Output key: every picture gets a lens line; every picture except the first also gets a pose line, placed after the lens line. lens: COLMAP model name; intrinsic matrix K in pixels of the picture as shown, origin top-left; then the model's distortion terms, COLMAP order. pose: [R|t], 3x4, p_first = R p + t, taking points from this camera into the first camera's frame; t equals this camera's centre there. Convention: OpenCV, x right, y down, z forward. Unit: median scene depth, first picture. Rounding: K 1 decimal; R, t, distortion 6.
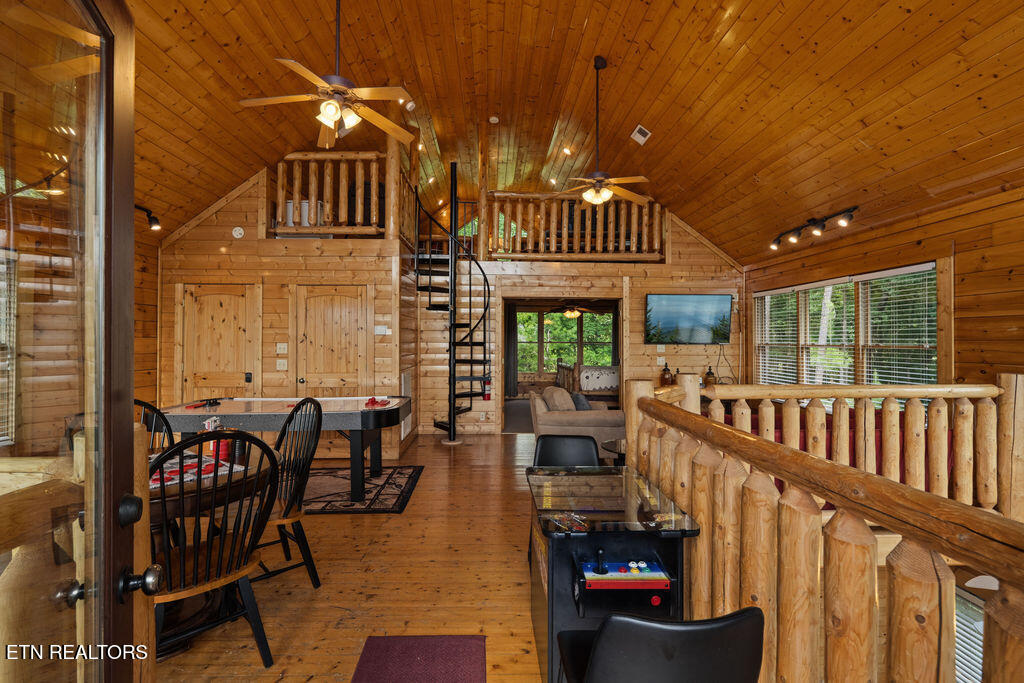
lens RADIAL K [[474.5, 0, 514.0], [0, 474.5, 337.9], [0, 0, 1]] dist [0.000365, 0.000204]
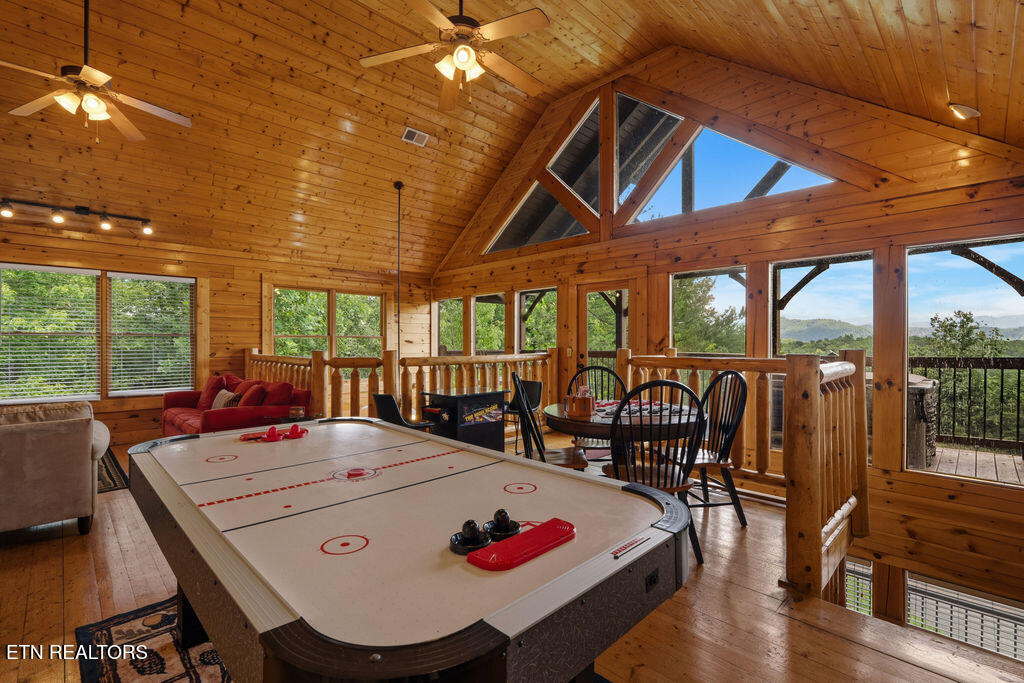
lens RADIAL K [[467.6, 0, 504.1], [0, 467.6, 344.6], [0, 0, 1]] dist [-0.001015, 0.000113]
pose [[-0.653721, -0.006574, 0.756707, -0.539985], [-0.006897, 0.999972, 0.002730, 0.024094], [-0.756705, -0.003434, -0.653748, 0.747798]]
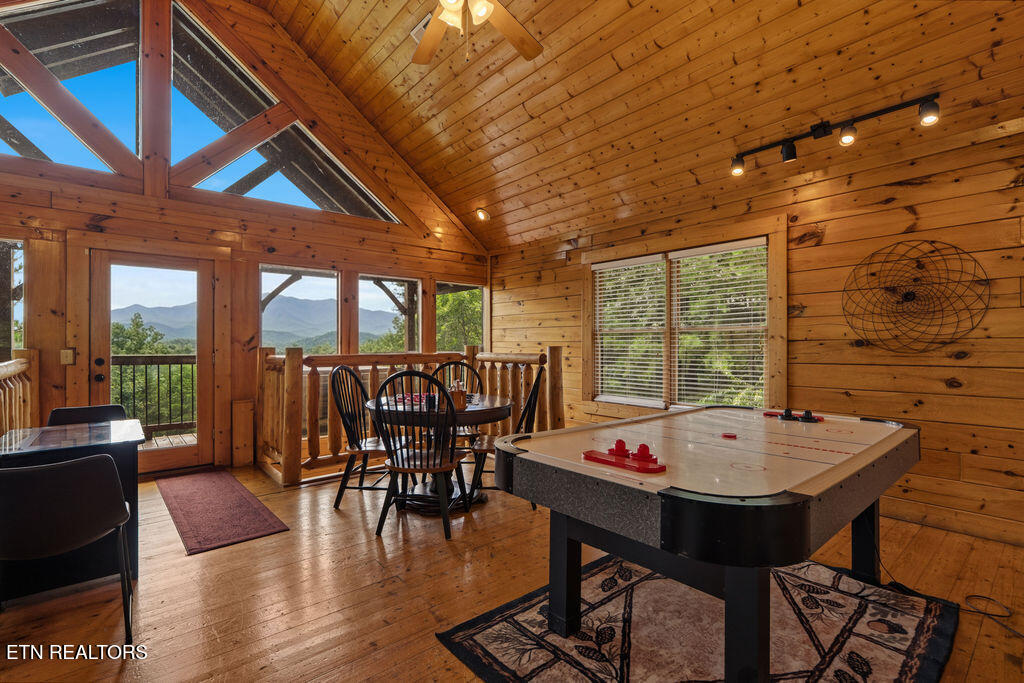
lens RADIAL K [[467.6, 0, 504.1], [0, 467.6, 344.6], [0, 0, 1]] dist [-0.001015, 0.000113]
pose [[-0.802083, -0.003857, -0.597200, 0.003848], [0.001455, 0.999964, -0.008413, 0.032948], [0.597210, -0.007617, -0.802049, 0.803166]]
